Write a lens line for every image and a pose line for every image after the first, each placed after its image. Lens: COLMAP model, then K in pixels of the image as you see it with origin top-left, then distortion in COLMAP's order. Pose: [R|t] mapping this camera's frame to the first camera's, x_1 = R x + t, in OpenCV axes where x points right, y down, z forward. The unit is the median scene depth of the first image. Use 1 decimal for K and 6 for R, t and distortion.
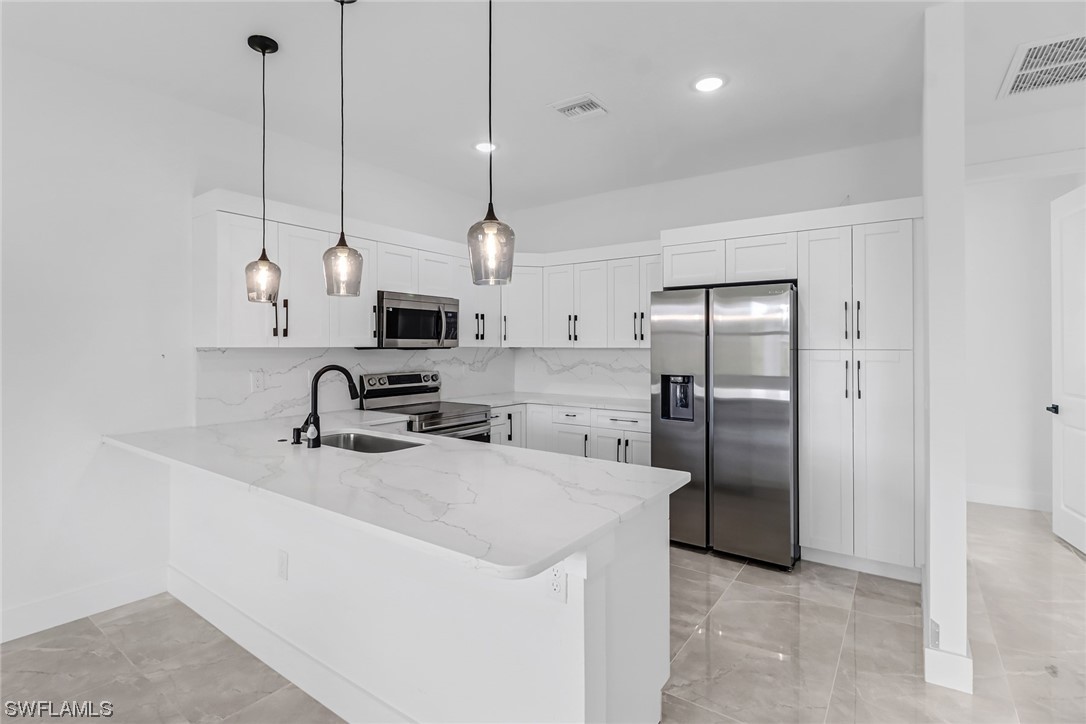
lens RADIAL K [[522.9, 0, 529.3], [0, 522.9, 345.0], [0, 0, 1]] dist [0.015643, -0.000052]
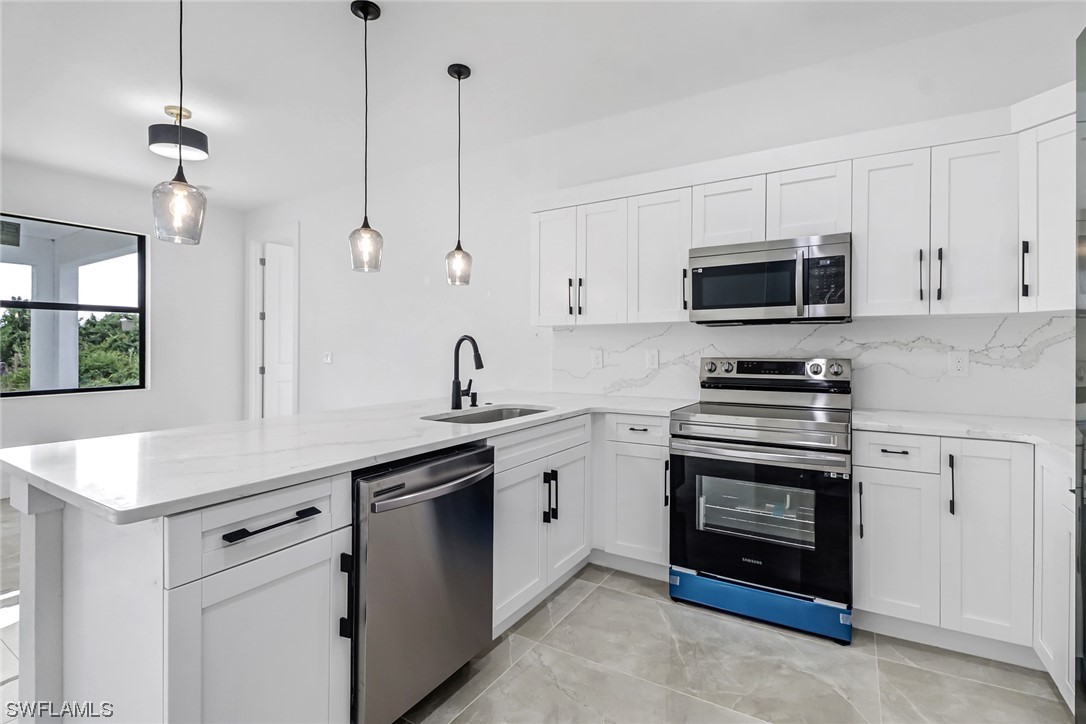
lens RADIAL K [[504.4, 0, 541.1], [0, 504.4, 346.3], [0, 0, 1]] dist [-0.001312, -0.000997]
pose [[0.086166, -0.004842, -0.996269, 0.419707], [0.001785, 0.999987, -0.004706, 0.042168], [0.996279, -0.001372, 0.086173, 0.680527]]
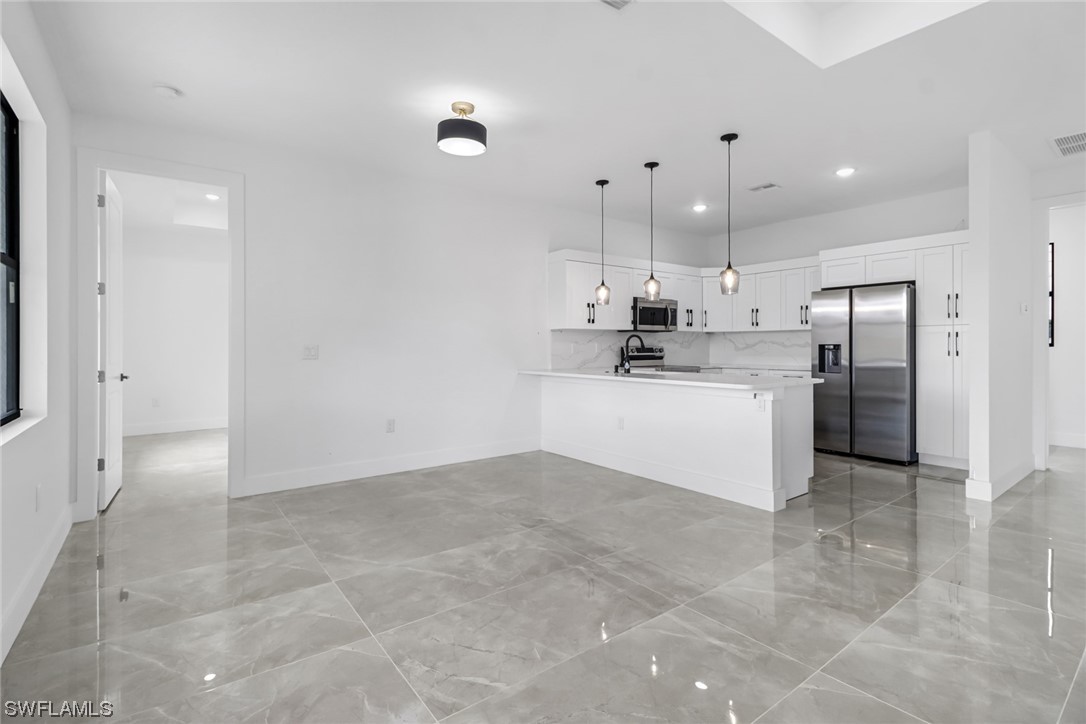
lens RADIAL K [[518.2, 0, 537.2], [0, 518.2, 349.7], [0, 0, 1]] dist [0.013170, -0.000719]
pose [[0.957968, -0.003914, -0.286848, -0.100626], [0.006112, 0.999958, 0.006765, 0.052657], [0.286810, -0.008234, 0.957952, -0.682398]]
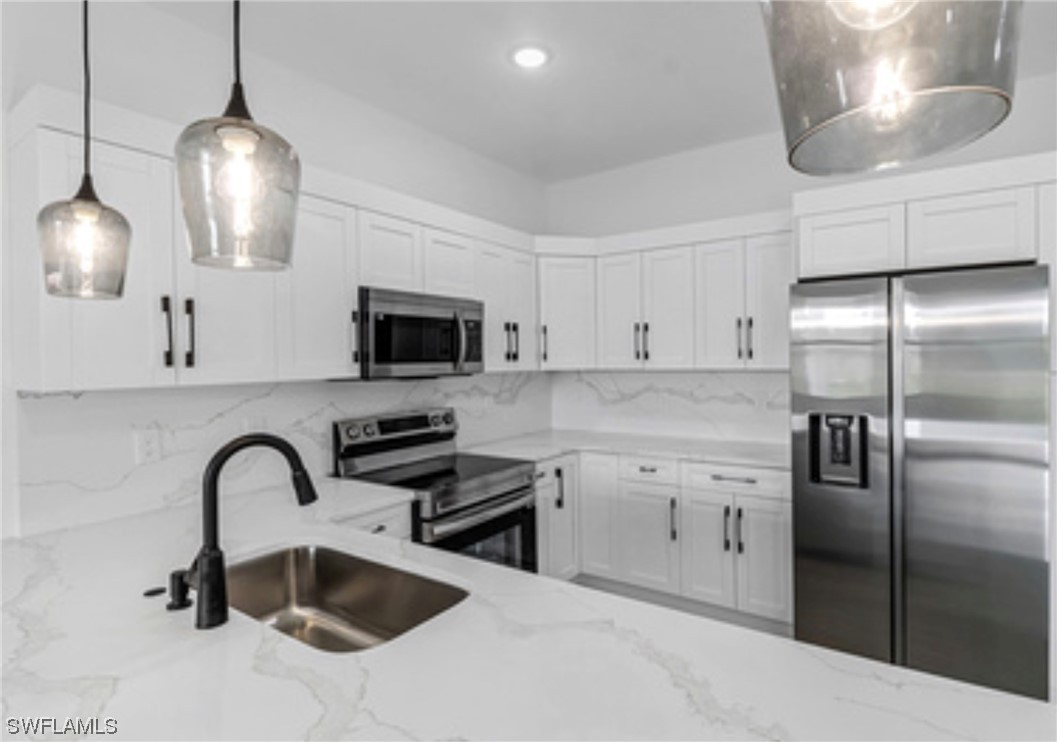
lens RADIAL K [[535.1, 0, 550.3], [0, 535.1, 359.8], [0, 0, 1]] dist [-0.000374, -0.000433]
pose [[0.998749, -0.015374, 0.047575, -0.090167], [0.015216, 0.999877, 0.003674, -0.015525], [-0.047626, -0.002945, 0.998861, 0.338294]]
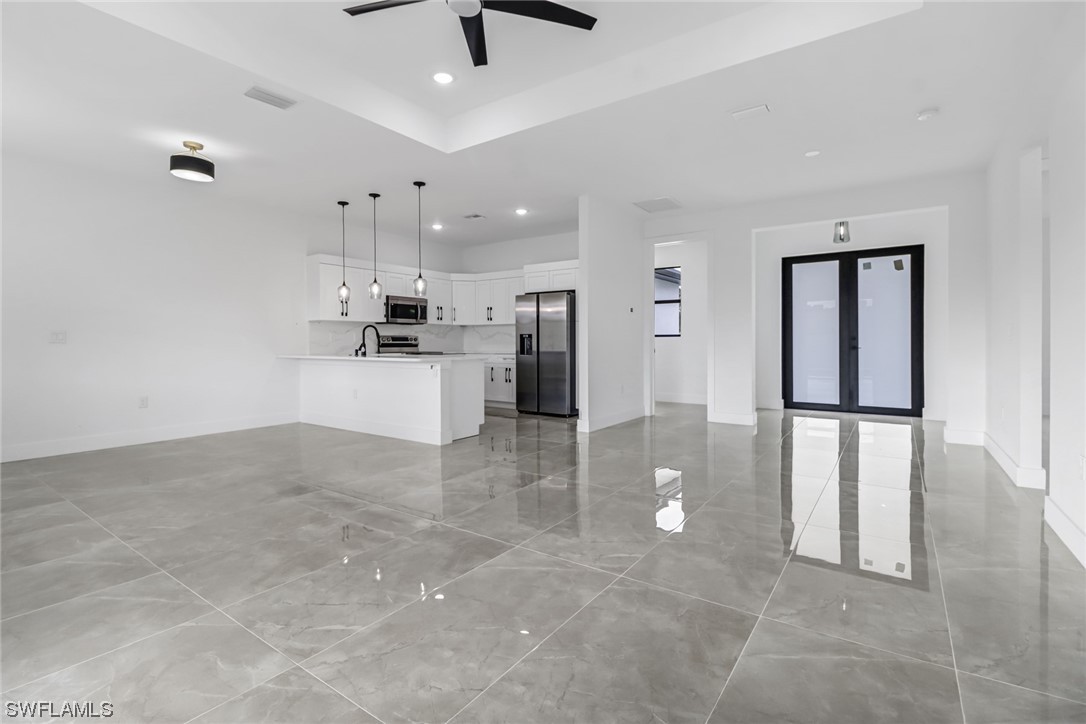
lens RADIAL K [[518.2, 0, 537.2], [0, 518.2, 349.7], [0, 0, 1]] dist [0.013170, -0.000719]
pose [[0.999958, -0.004999, 0.007639, 0.286424], [0.004873, 0.999852, 0.016506, 0.079089], [-0.007720, -0.016468, 0.999835, -1.041548]]
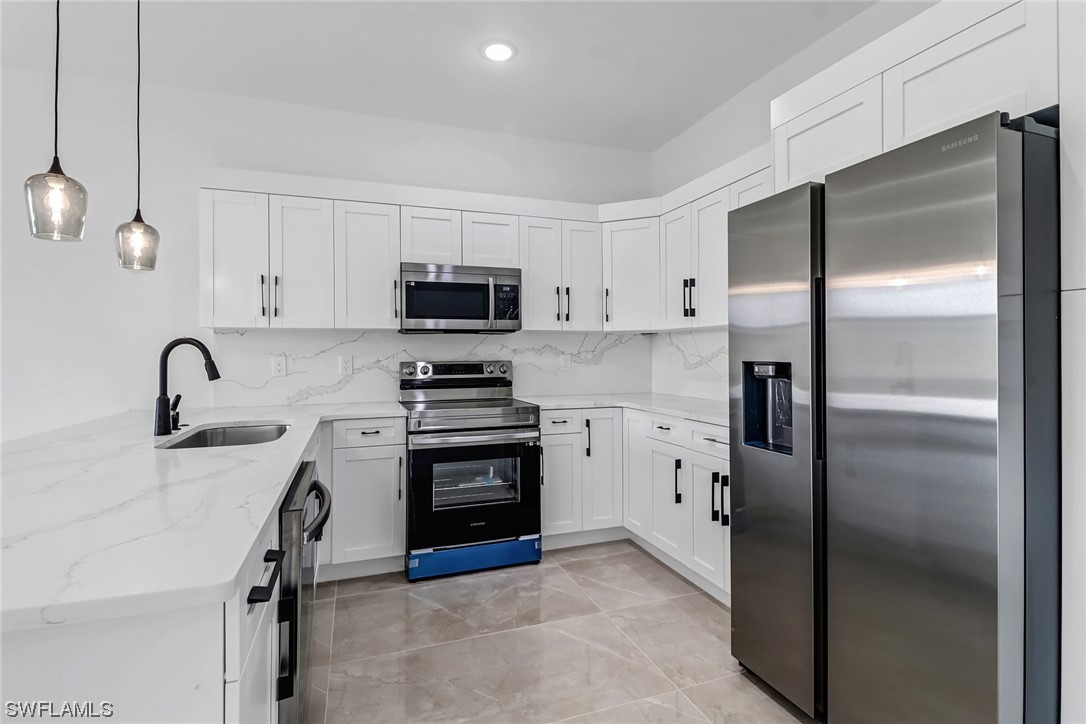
lens RADIAL K [[518.2, 0, 537.2], [0, 518.2, 349.7], [0, 0, 1]] dist [0.013170, -0.000719]
pose [[0.825510, -0.009745, -0.564303, 0.353899], [0.007612, 0.999952, -0.006133, 0.042653], [0.564336, 0.000768, 0.825545, 0.408314]]
